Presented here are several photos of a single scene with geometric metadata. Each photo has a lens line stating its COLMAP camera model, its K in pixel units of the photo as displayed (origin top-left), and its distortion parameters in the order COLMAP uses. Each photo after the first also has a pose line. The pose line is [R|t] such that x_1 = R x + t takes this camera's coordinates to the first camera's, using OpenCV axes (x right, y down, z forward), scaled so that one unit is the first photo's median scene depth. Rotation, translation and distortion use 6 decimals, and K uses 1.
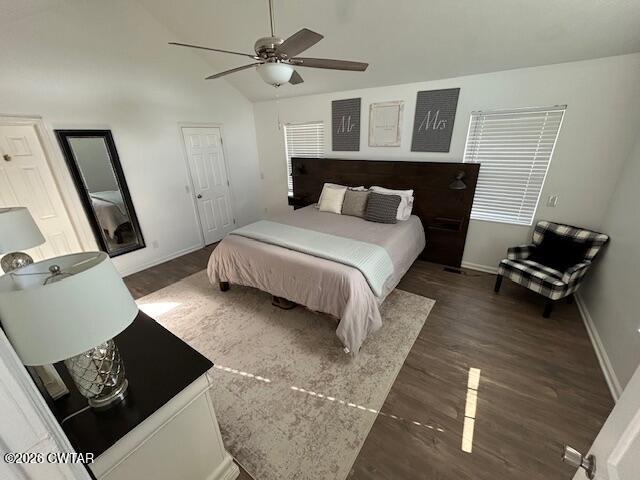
lens RADIAL K [[258.6, 0, 320.0], [0, 258.6, 240.0], [0, 0, 1]] dist [-0.002352, -0.000065]
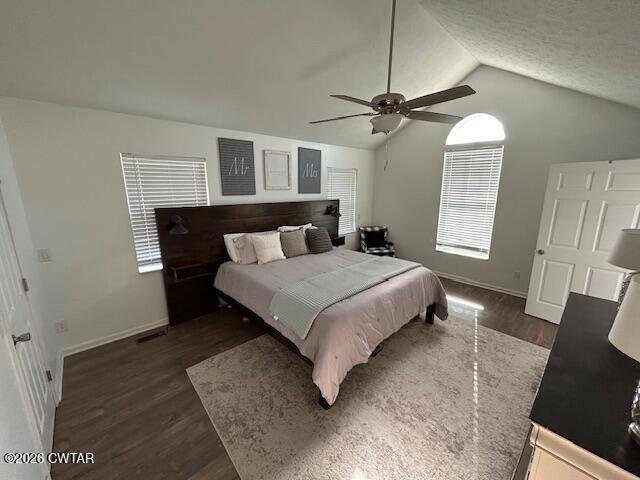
lens RADIAL K [[258.0, 0, 320.0], [0, 258.0, 240.0], [0, 0, 1]] dist [0.001930, 0.000116]
pose [[0.219053, -0.188838, 0.957265, -0.828437], [0.345742, 0.932456, 0.104827, -0.234895], [-0.912402, 0.308004, 0.269547, 0.661586]]
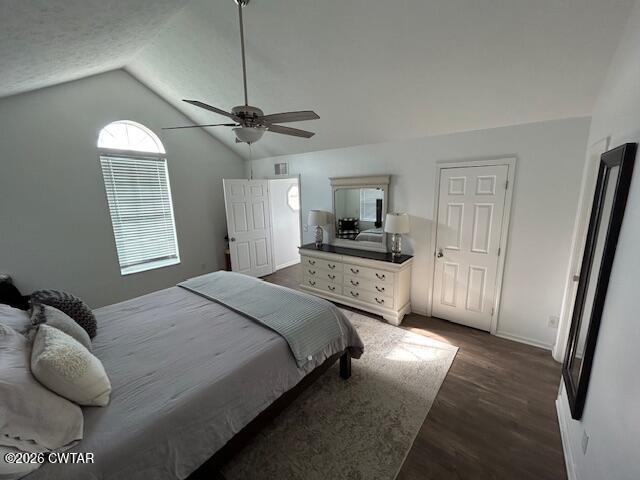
lens RADIAL K [[258.6, 0, 320.0], [0, 258.6, 240.0], [0, 0, 1]] dist [-0.002352, -0.000065]
pose [[-0.996977, 0.028670, 0.072211, 0.851100], [0.062503, 0.848028, 0.526253, -1.114175], [-0.046149, 0.529176, -0.847256, 2.868878]]
